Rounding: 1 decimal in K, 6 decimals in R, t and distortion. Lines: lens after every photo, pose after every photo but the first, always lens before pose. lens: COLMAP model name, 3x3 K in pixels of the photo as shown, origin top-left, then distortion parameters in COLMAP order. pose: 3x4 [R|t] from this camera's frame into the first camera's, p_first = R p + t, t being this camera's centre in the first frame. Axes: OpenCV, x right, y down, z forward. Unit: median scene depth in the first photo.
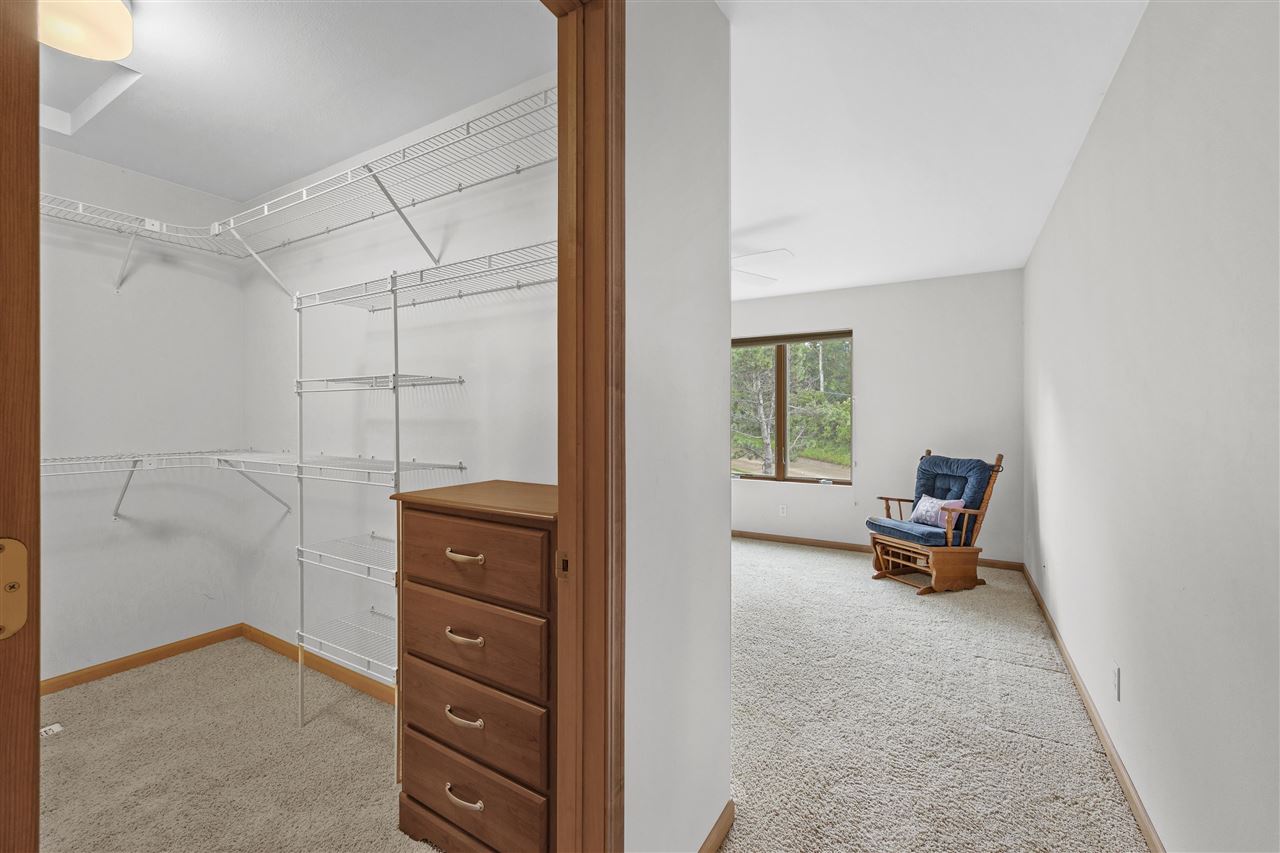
lens RADIAL K [[528.7, 0, 636.7], [0, 528.7, 422.6], [0, 0, 1]] dist [0.000612, -0.000574]
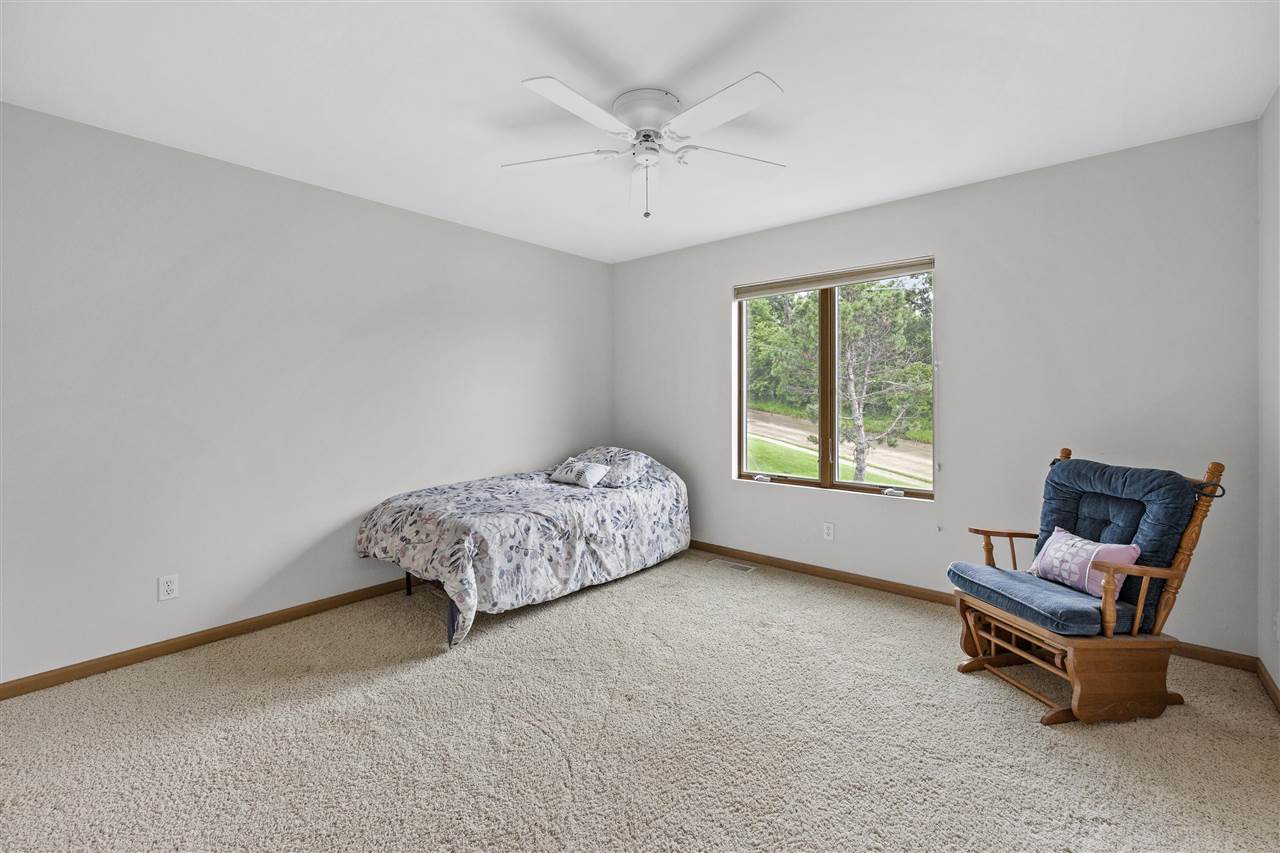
lens RADIAL K [[528.7, 0, 650.6], [0, 528.7, 403.1], [0, 0, 1]] dist [0.000612, -0.000574]
pose [[0.986402, -0.002407, -0.164334, 0.206129], [0.003072, 0.999988, 0.003795, -0.003435], [0.164323, -0.004248, 0.986398, 0.368277]]
